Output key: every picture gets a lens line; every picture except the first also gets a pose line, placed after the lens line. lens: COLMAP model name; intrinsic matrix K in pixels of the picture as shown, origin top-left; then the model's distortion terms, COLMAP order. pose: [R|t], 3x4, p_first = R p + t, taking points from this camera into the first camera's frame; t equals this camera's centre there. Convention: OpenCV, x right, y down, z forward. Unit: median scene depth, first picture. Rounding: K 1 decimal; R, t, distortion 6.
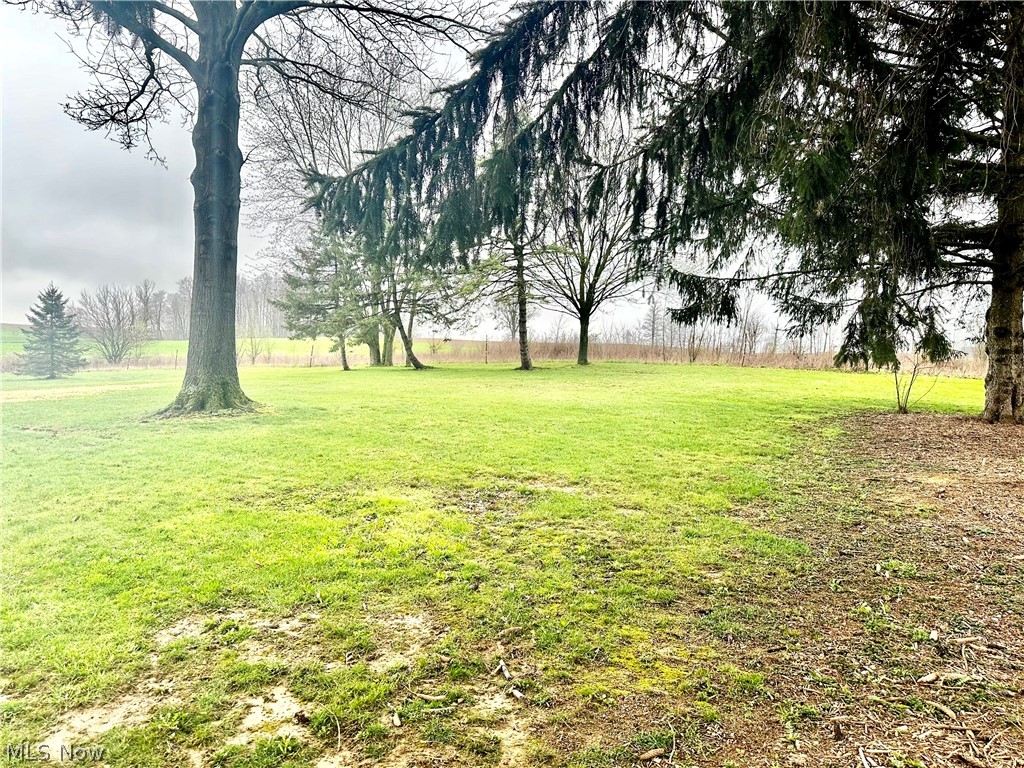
lens RADIAL K [[712.7, 0, 509.8], [0, 712.7, 388.3], [0, 0, 1]] dist [0.145720, -0.243549]
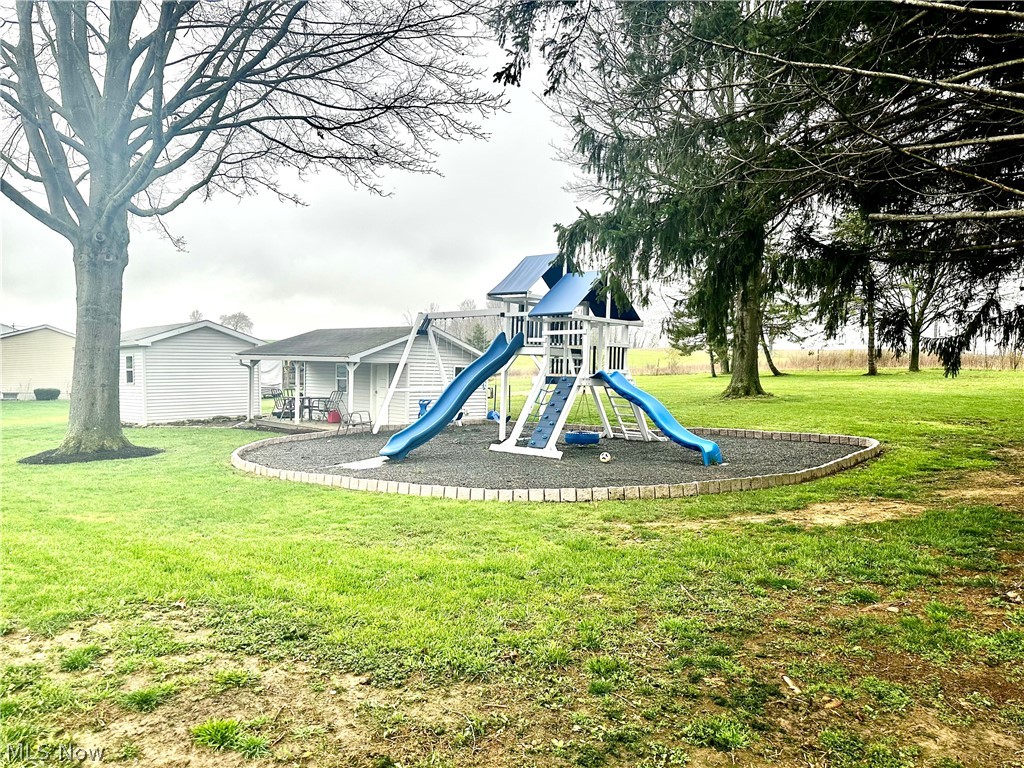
lens RADIAL K [[712.7, 0, 509.8], [0, 712.7, 388.3], [0, 0, 1]] dist [0.145720, -0.243549]
pose [[0.950220, 0.000241, -0.311581, -0.183995], [-0.004561, 0.999903, -0.013138, 0.017135], [0.311548, 0.013905, 0.950129, -0.458005]]
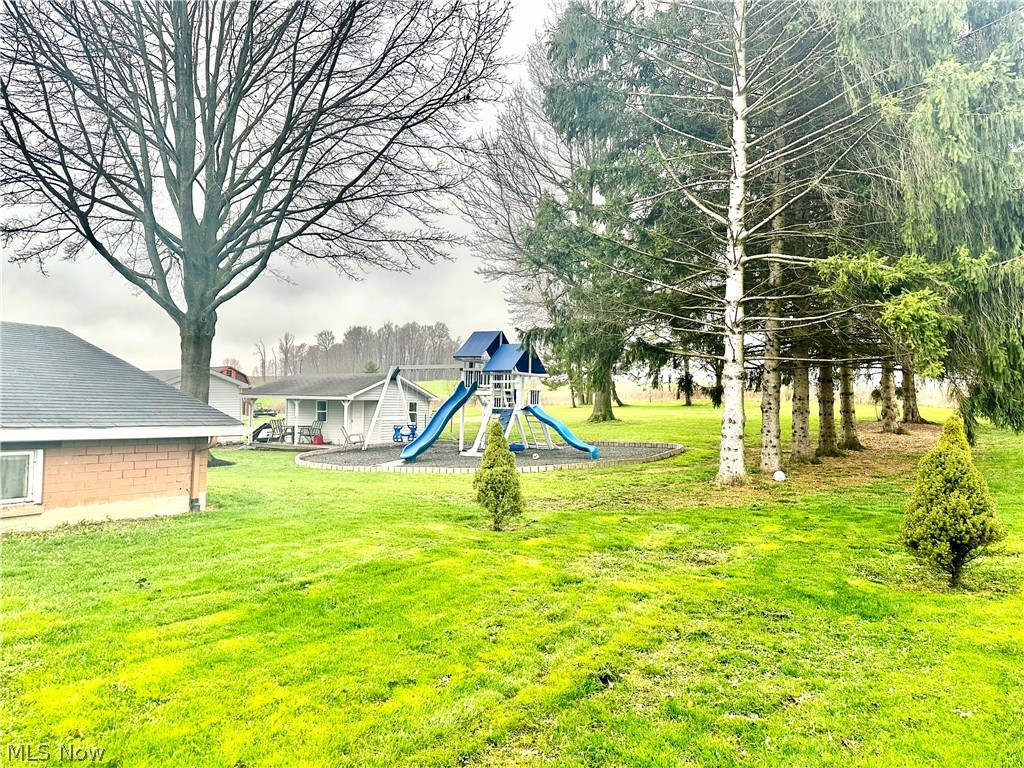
lens RADIAL K [[712.7, 0, 509.8], [0, 712.7, 388.3], [0, 0, 1]] dist [0.145720, -0.243549]
pose [[0.993999, -0.013976, -0.108494, -0.210406], [0.008094, 0.998483, -0.054469, 0.022895], [0.109091, 0.053264, 0.992604, -0.782122]]
